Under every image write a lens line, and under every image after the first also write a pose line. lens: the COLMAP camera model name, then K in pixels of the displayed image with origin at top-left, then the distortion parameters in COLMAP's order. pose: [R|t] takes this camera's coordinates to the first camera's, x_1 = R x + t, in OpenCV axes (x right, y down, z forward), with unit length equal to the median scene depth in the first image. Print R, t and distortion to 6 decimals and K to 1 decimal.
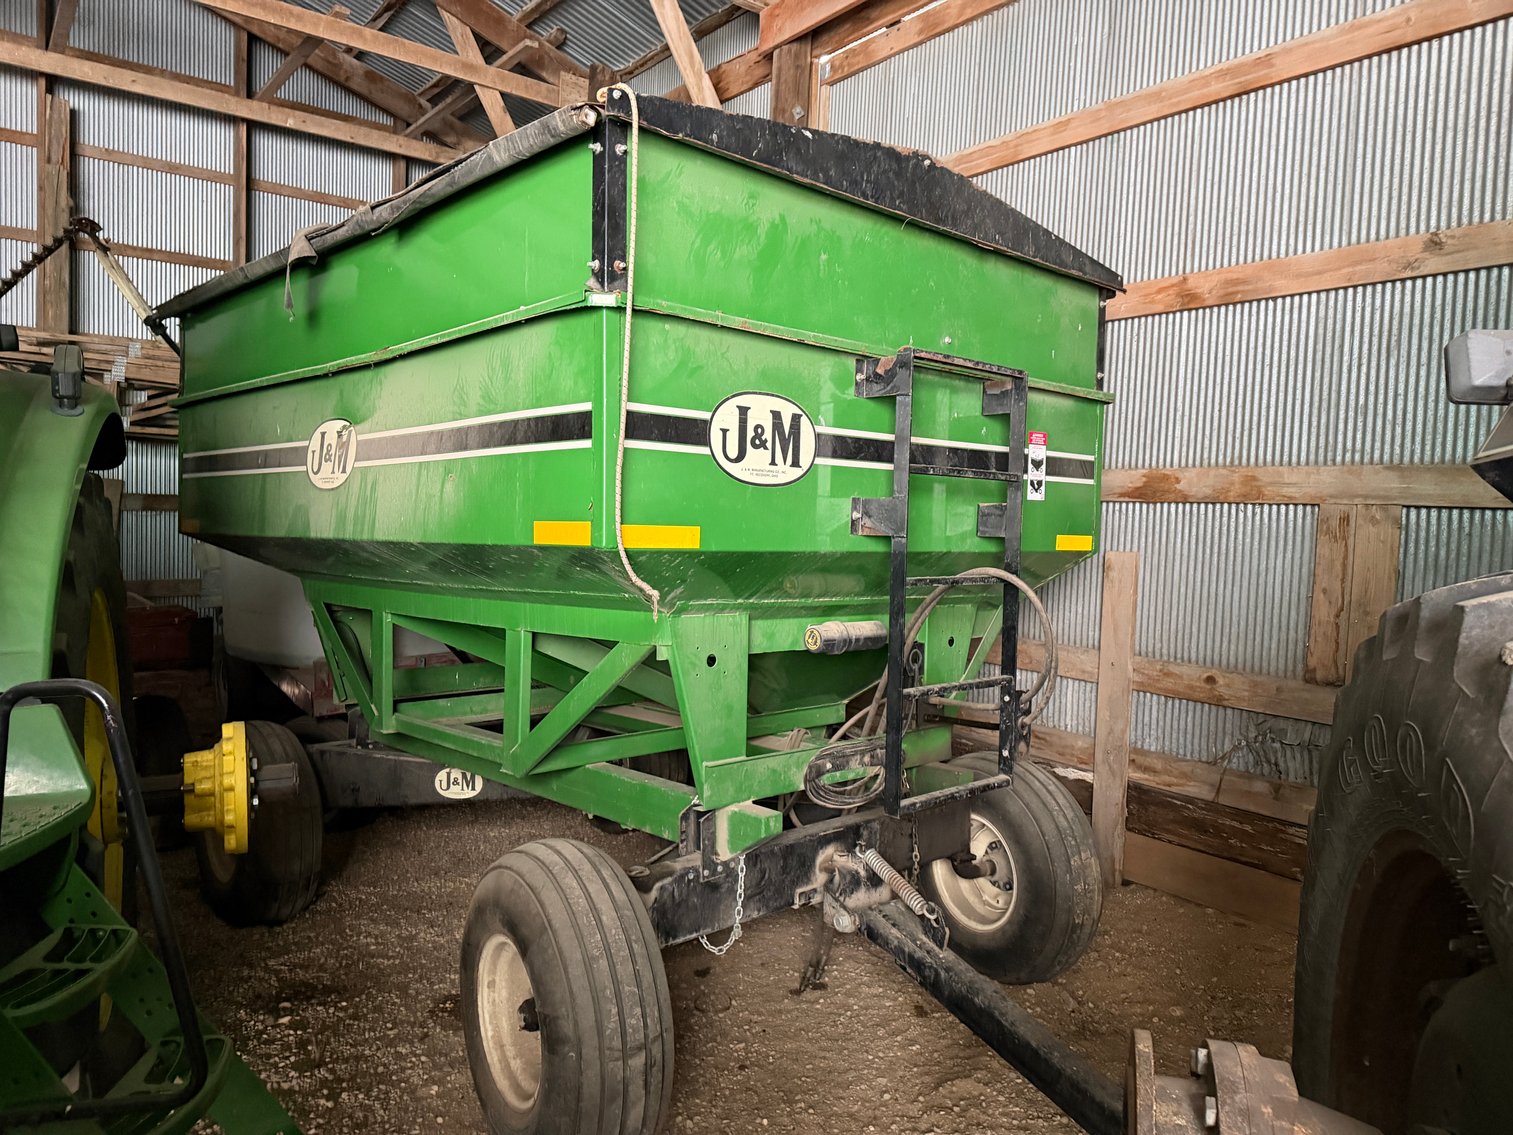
lens RADIAL K [[1065.3, 0, 756.5], [0, 1065.3, 567.5], [0, 0, 1]] dist [0.014697, -0.023551]
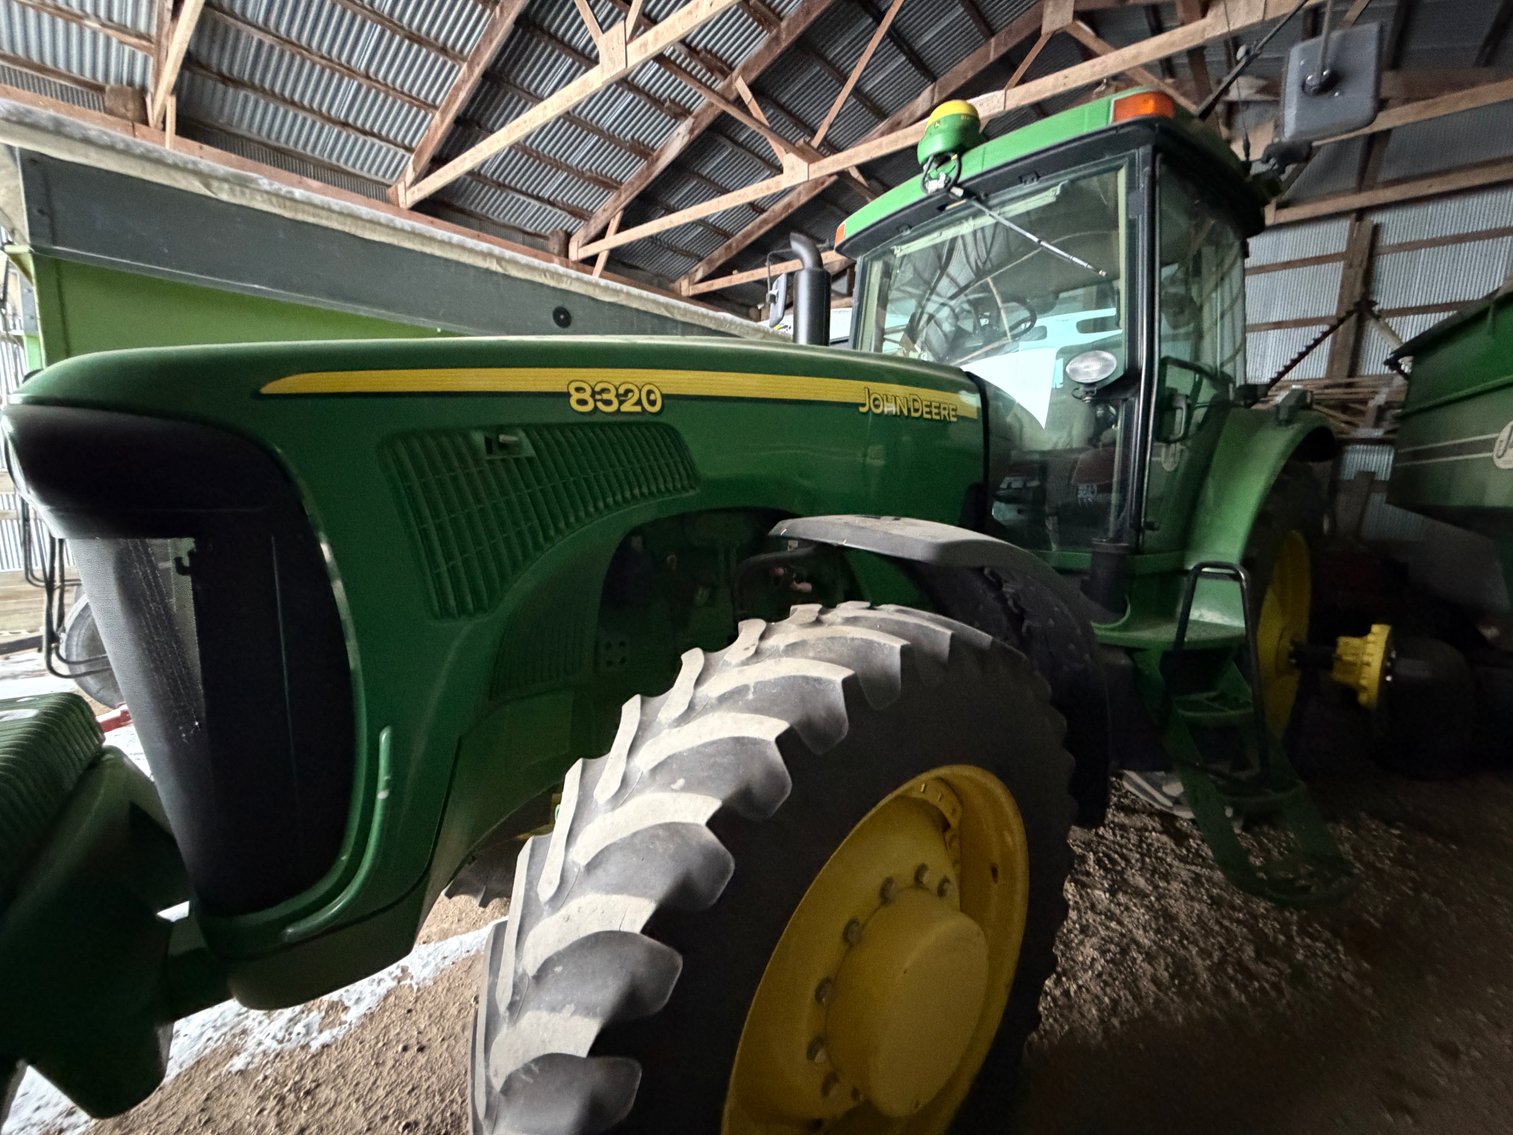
lens RADIAL K [[608.5, 0, 756.5], [0, 608.5, 567.5], [0, 0, 1]] dist [-0.000115, 0.000049]
pose [[0.210478, 0.123894, -0.969716, 0.122303], [-0.060745, 0.991678, 0.113515, 0.015002], [0.975710, 0.035013, 0.216252, -0.052044]]
